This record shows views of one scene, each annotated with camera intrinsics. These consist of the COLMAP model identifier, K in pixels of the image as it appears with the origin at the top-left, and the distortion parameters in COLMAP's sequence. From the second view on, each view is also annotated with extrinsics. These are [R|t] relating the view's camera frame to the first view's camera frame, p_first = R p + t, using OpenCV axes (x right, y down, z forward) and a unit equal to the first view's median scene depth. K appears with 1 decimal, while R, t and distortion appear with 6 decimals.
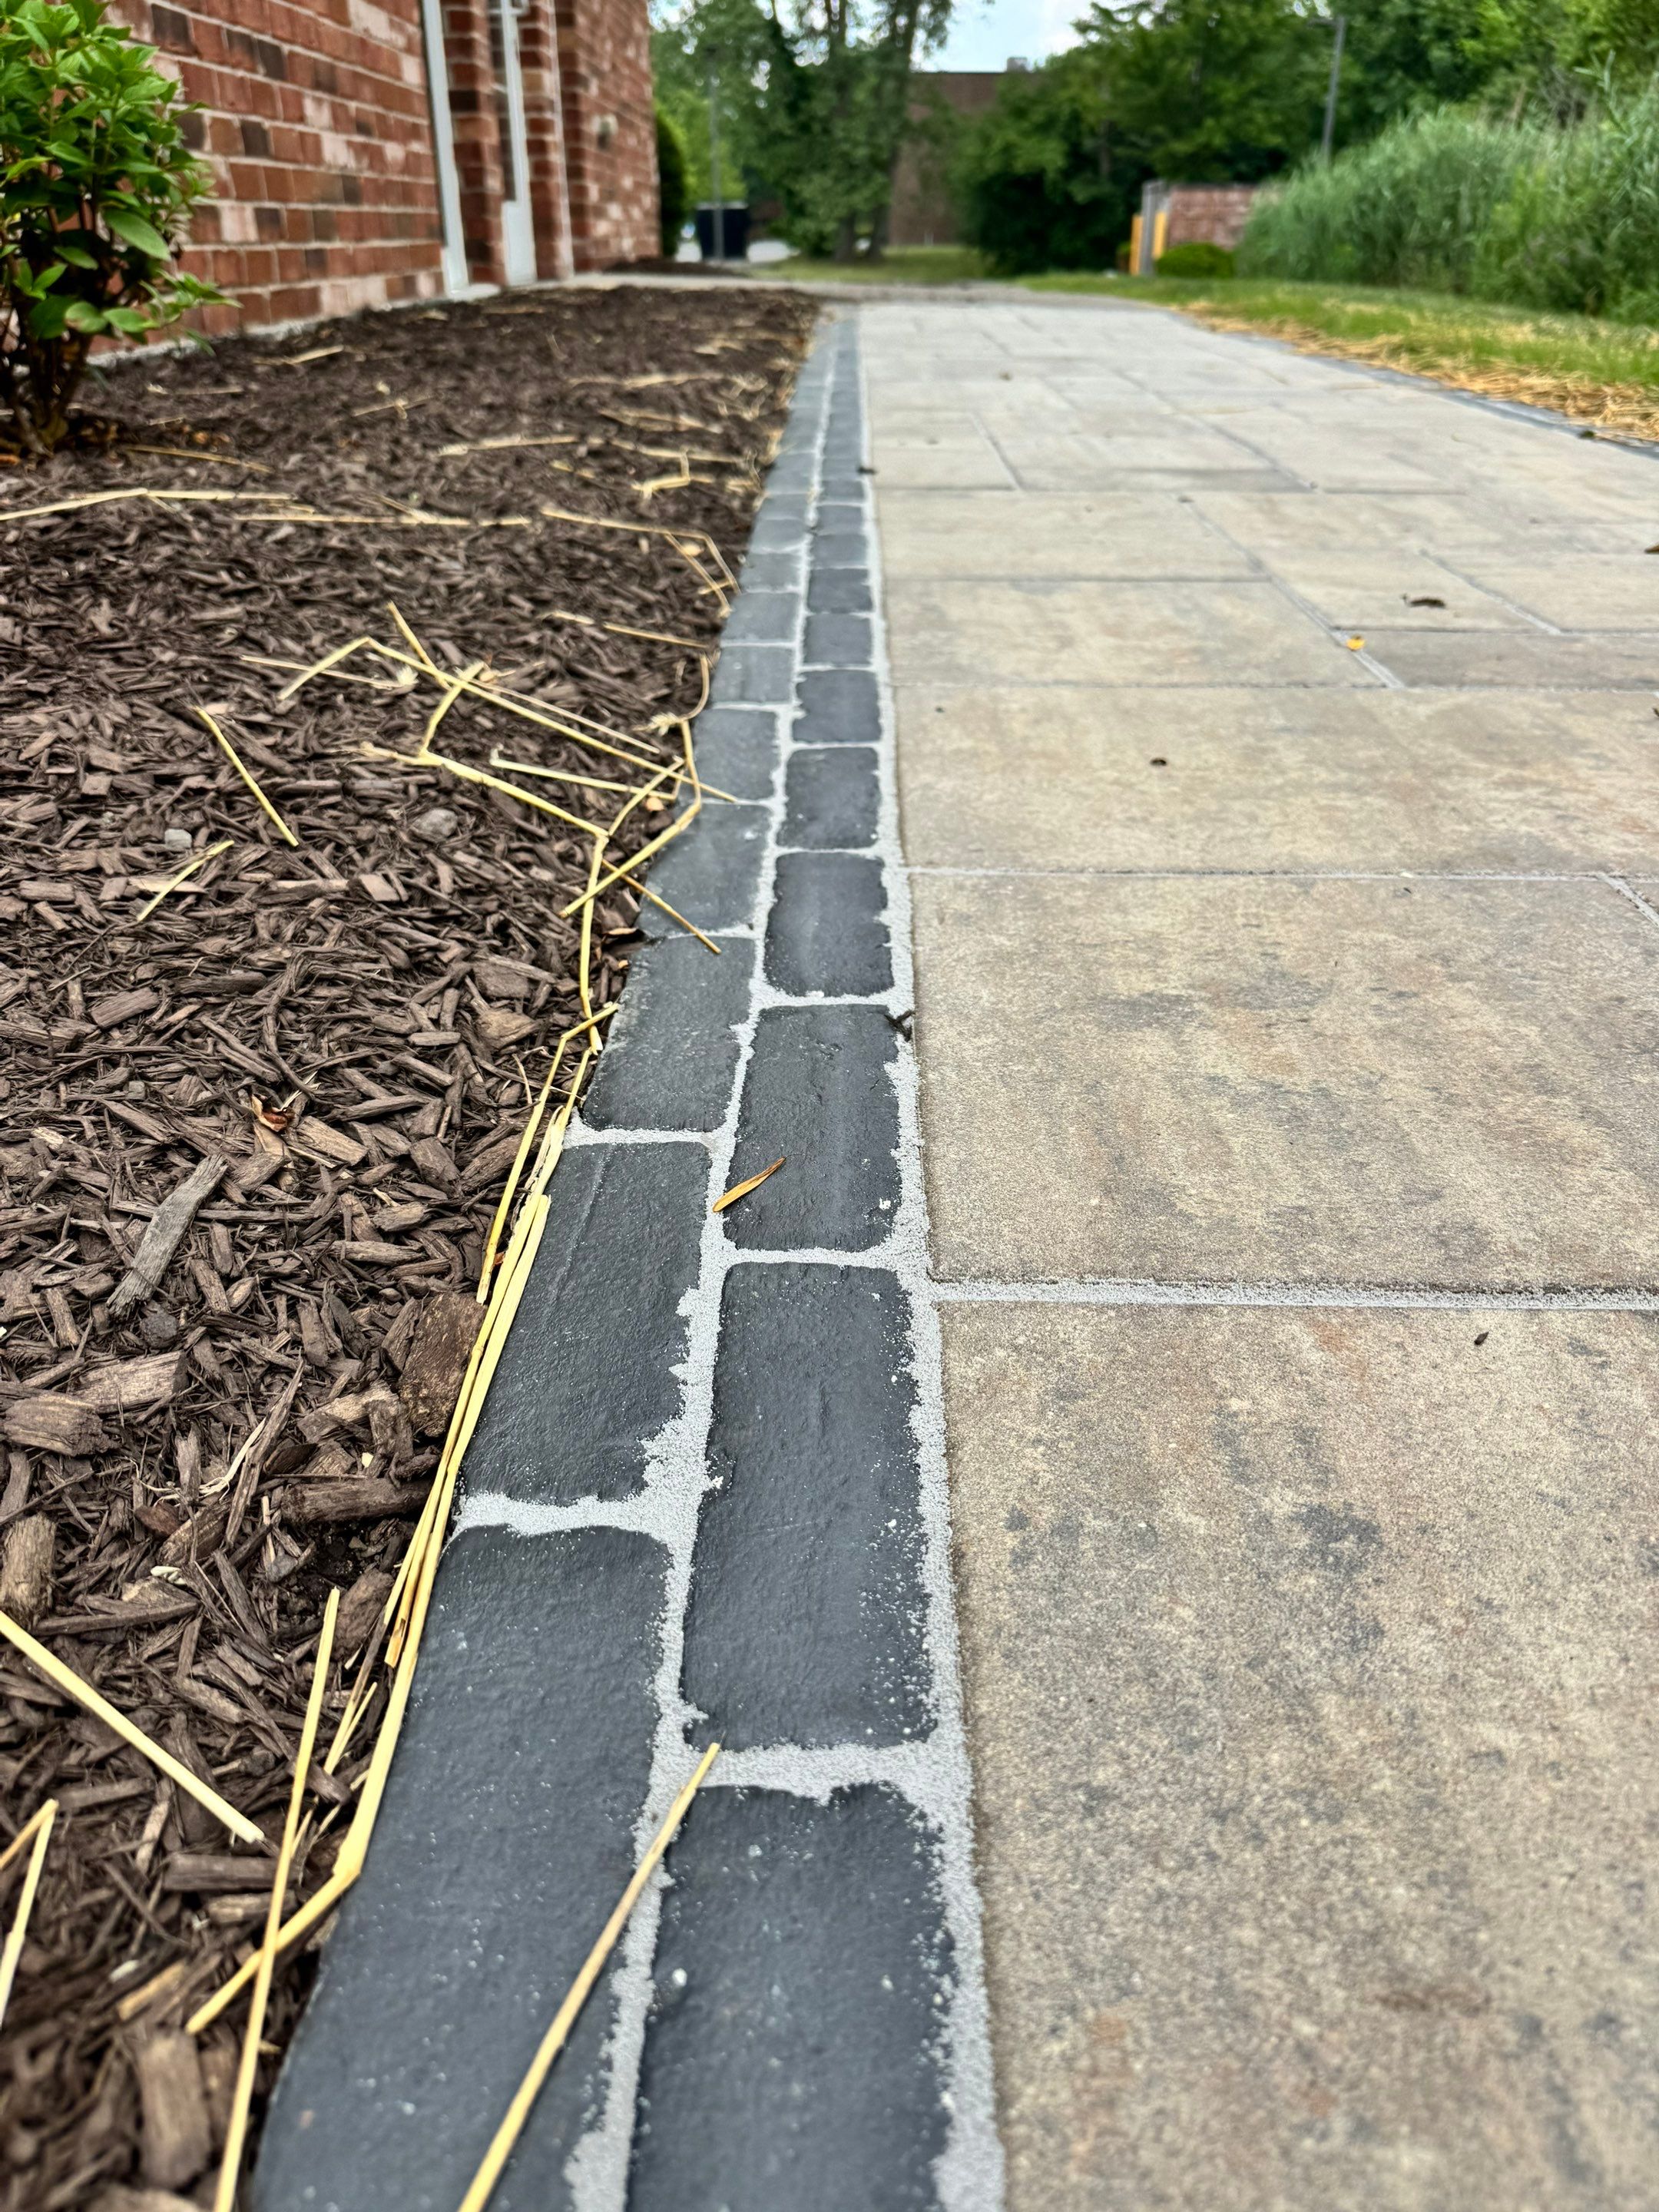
lens RADIAL K [[1601.8, 0, 829.5], [0, 1601.8, 1106.0], [0, 0, 1]] dist [-0.001363, -0.001371]
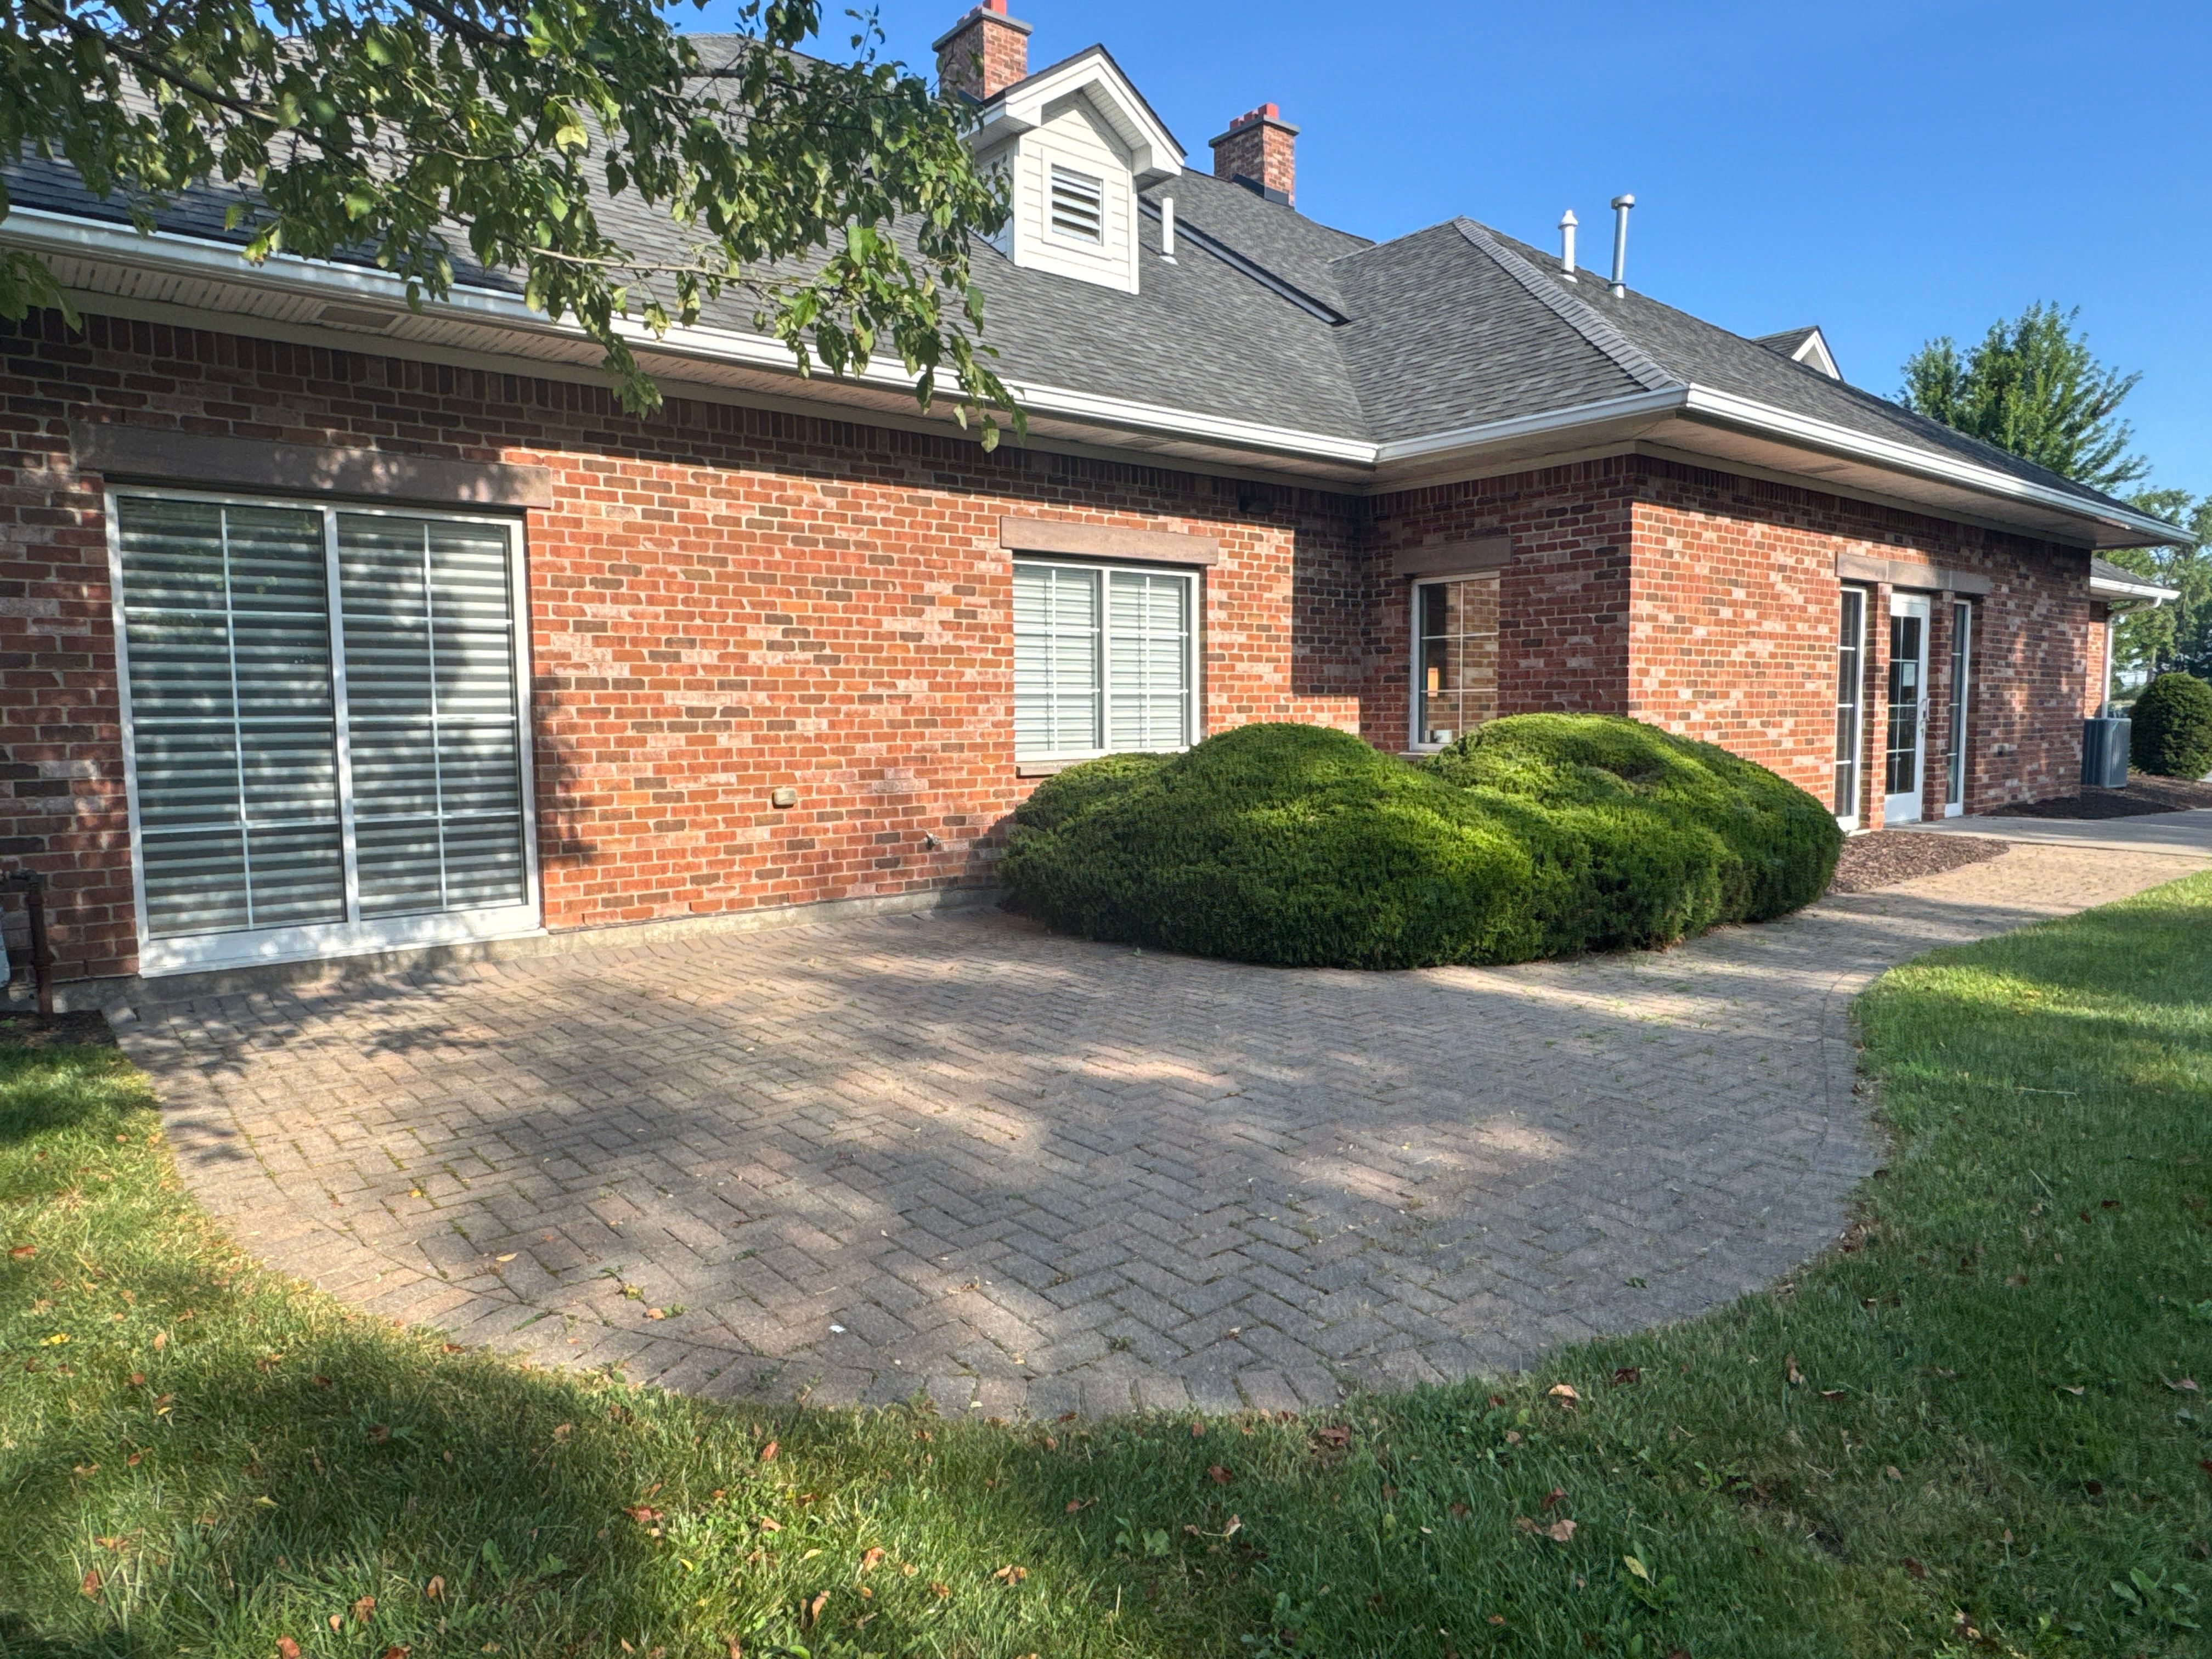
lens RADIAL K [[1367.4, 0, 1106.0], [0, 1367.4, 829.5], [0, 0, 1]] dist [-0.004223, -0.002247]
pose [[0.641704, 0.058280, -0.764735, 0.658683], [-0.357253, 0.905041, -0.230805, 0.408563], [0.678665, 0.421312, 0.601589, -1.098529]]
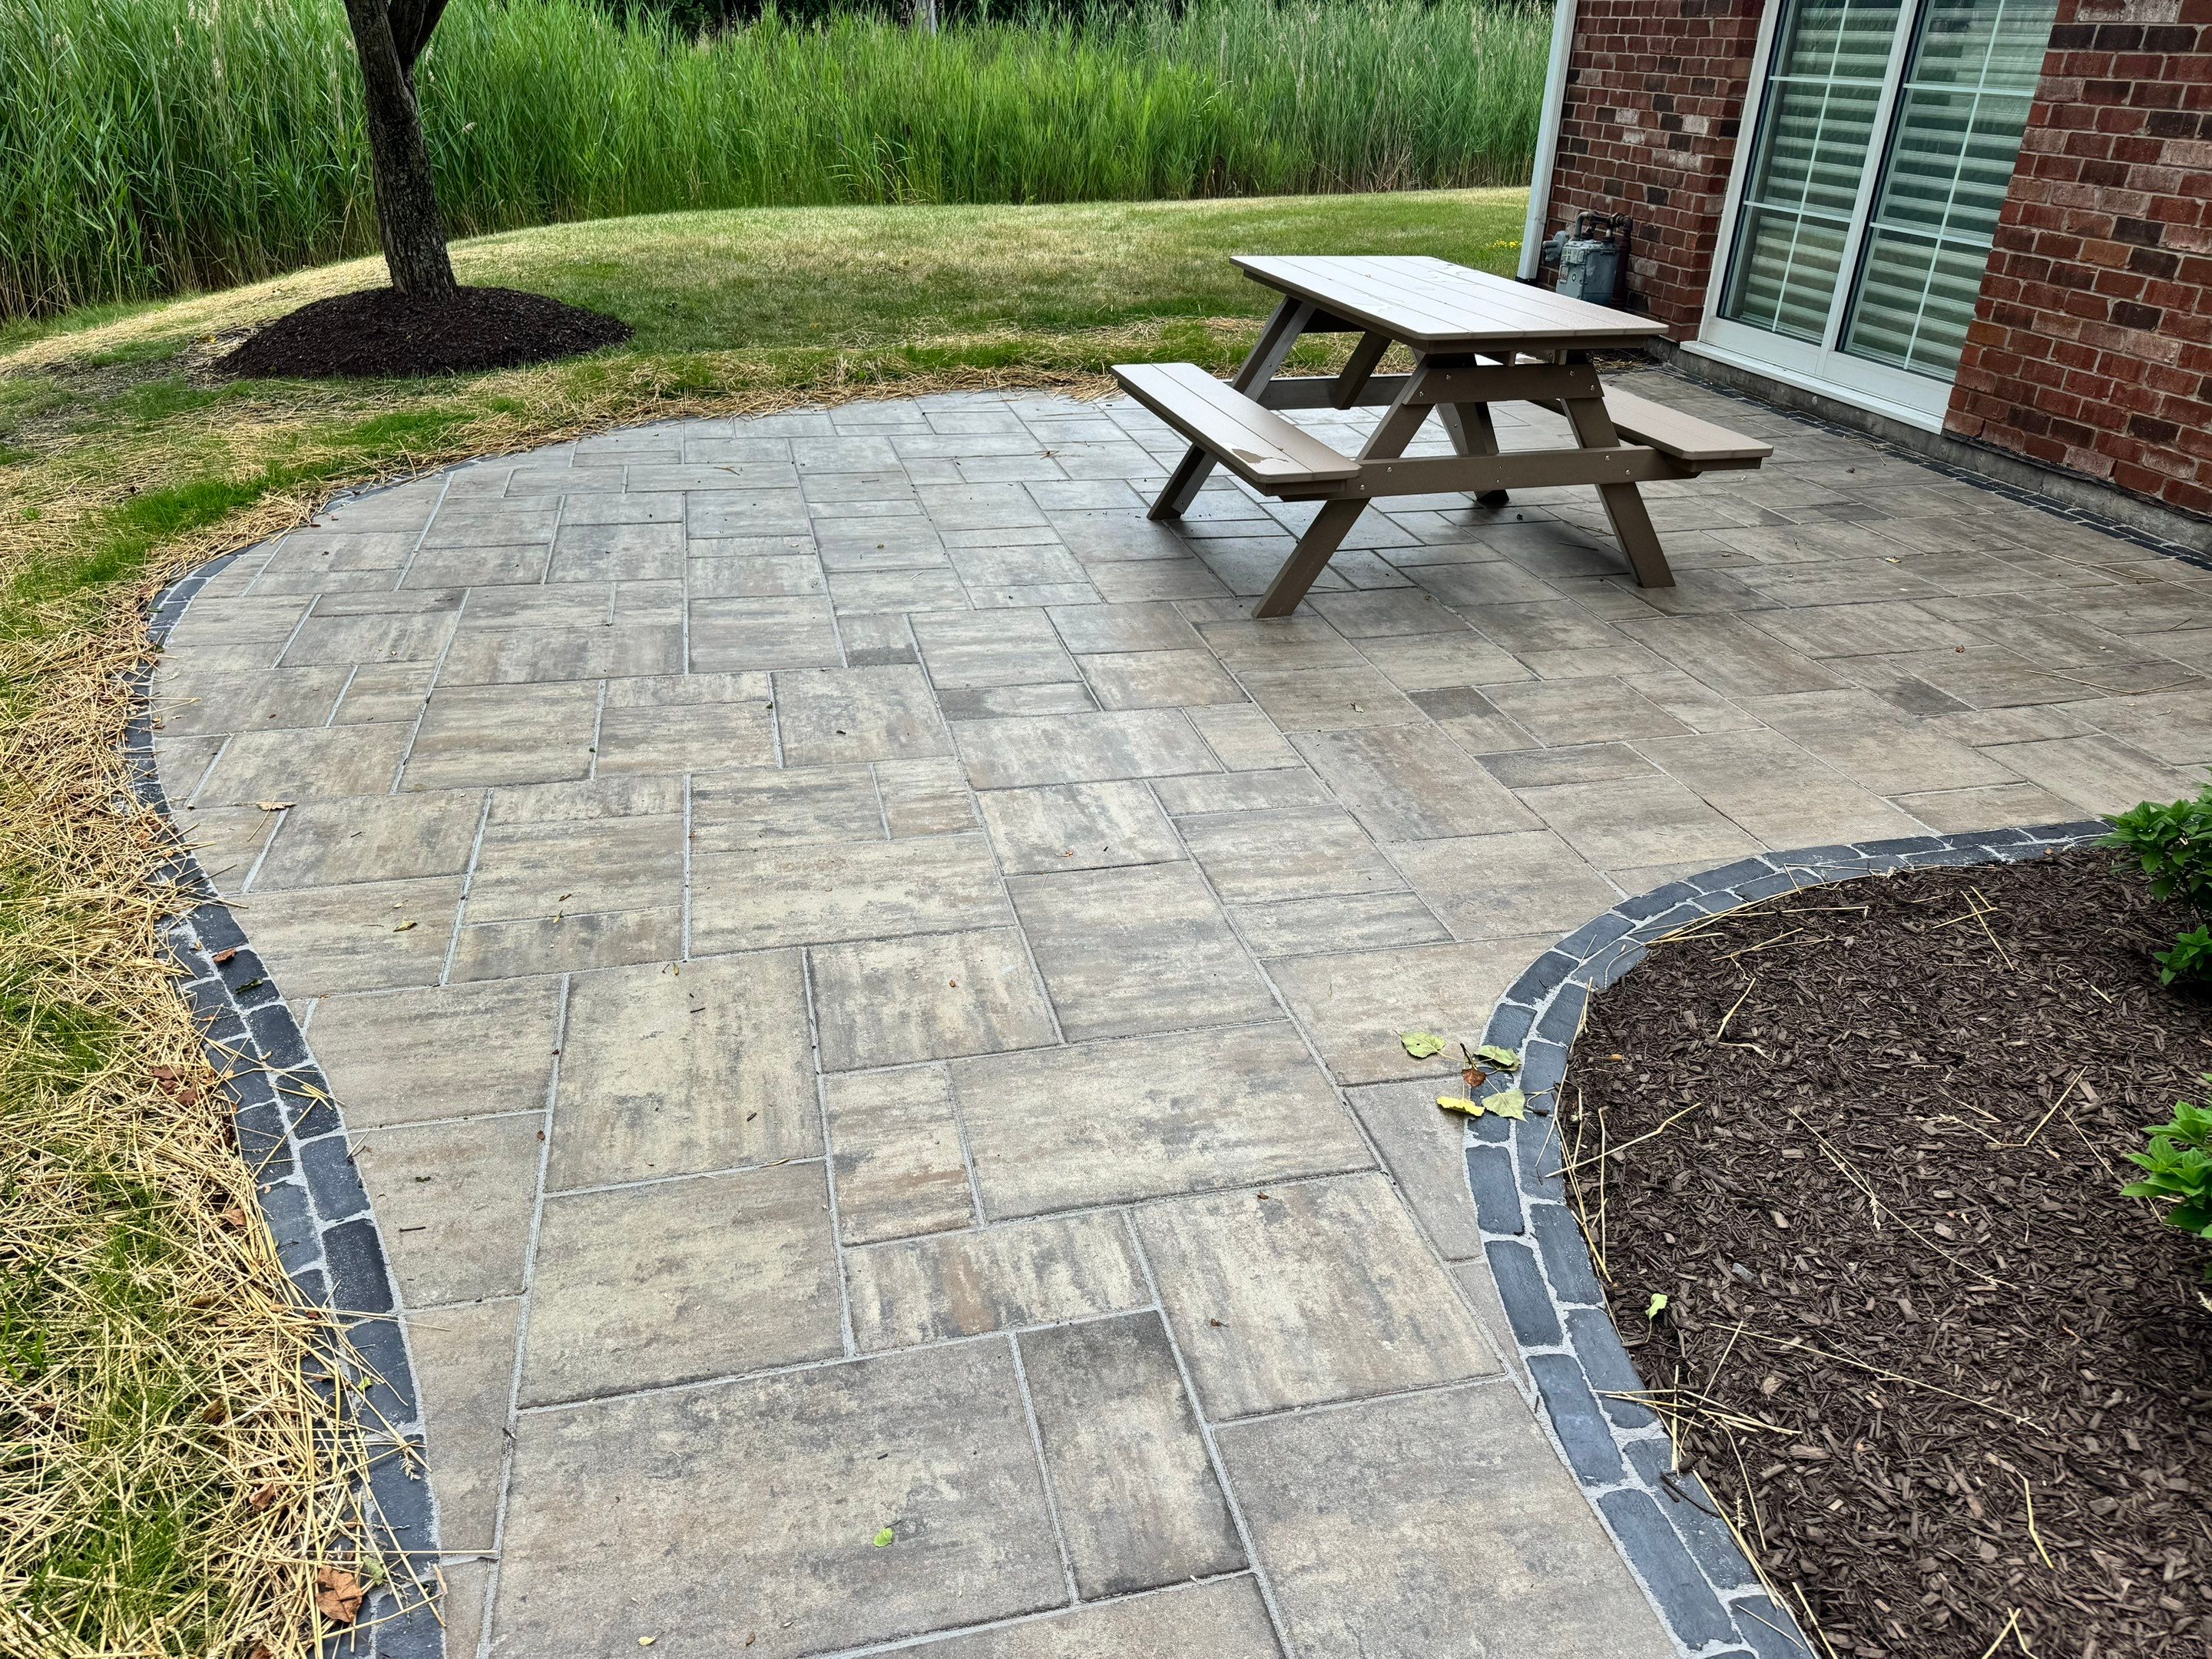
lens RADIAL K [[1558.2, 0, 1101.5], [0, 1558.2, 840.8], [0, 0, 1]] dist [0.039321, -0.041668]
pose [[-0.969923, 0.081952, -0.229202, 0.147407], [-0.144724, 0.562952, 0.813720, -0.217929], [0.195716, 0.822417, -0.534159, 0.013737]]
